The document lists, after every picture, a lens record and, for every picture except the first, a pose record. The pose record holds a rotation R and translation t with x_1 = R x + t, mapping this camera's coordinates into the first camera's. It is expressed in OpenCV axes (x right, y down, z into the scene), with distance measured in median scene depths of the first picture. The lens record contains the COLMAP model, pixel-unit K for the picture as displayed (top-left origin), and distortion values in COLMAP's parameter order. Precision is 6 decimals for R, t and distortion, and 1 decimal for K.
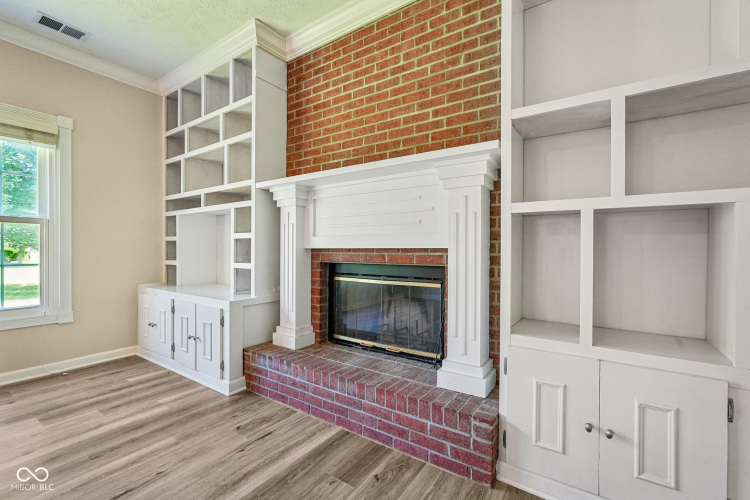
lens RADIAL K [[327.8, 0, 374.3], [0, 327.8, 250.8], [0, 0, 1]] dist [-0.015908, 0.007418]
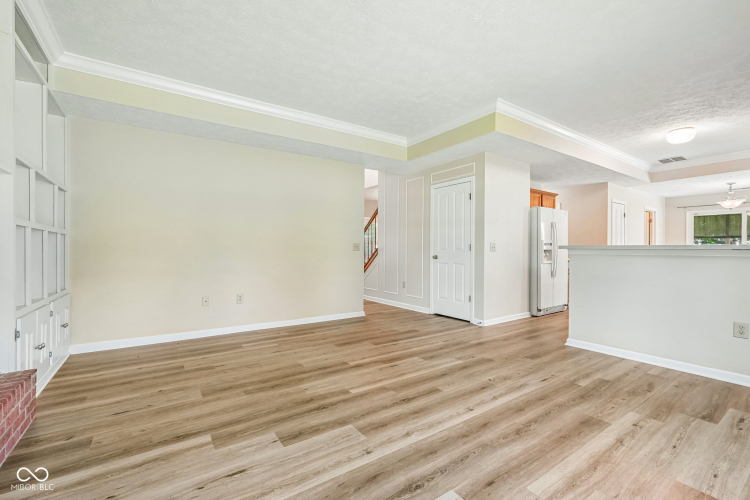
lens RADIAL K [[327.8, 0, 374.3], [0, 327.8, 250.8], [0, 0, 1]] dist [-0.015908, 0.007418]
pose [[-0.934447, -0.008306, 0.356004, -0.931930], [-0.006704, 0.999961, 0.005734, -0.011184], [-0.356038, 0.002972, -0.934467, 1.085636]]
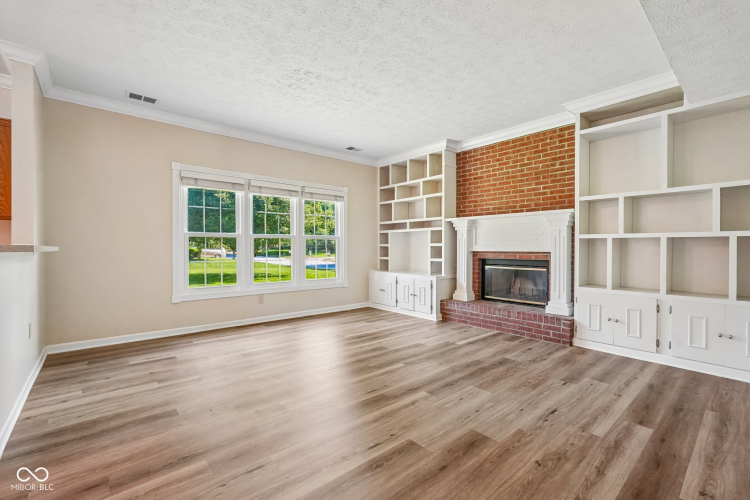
lens RADIAL K [[327.8, 0, 374.3], [0, 327.8, 250.8], [0, 0, 1]] dist [-0.015908, 0.007418]
pose [[0.965947, -0.000236, -0.258738, -0.277718], [0.001620, 0.999986, 0.005135, -0.022347], [0.258733, -0.005380, 0.965934, -1.125799]]
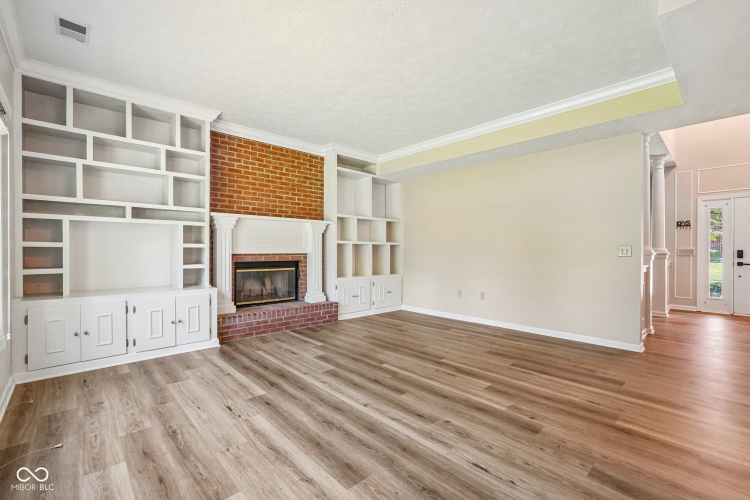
lens RADIAL K [[327.8, 0, 374.3], [0, 327.8, 250.8], [0, 0, 1]] dist [-0.015908, 0.007418]
pose [[0.216494, -0.005904, 0.976266, -1.808947], [0.001476, 0.999983, 0.005720, -0.034081], [-0.976283, 0.000203, 0.216499, -0.093650]]
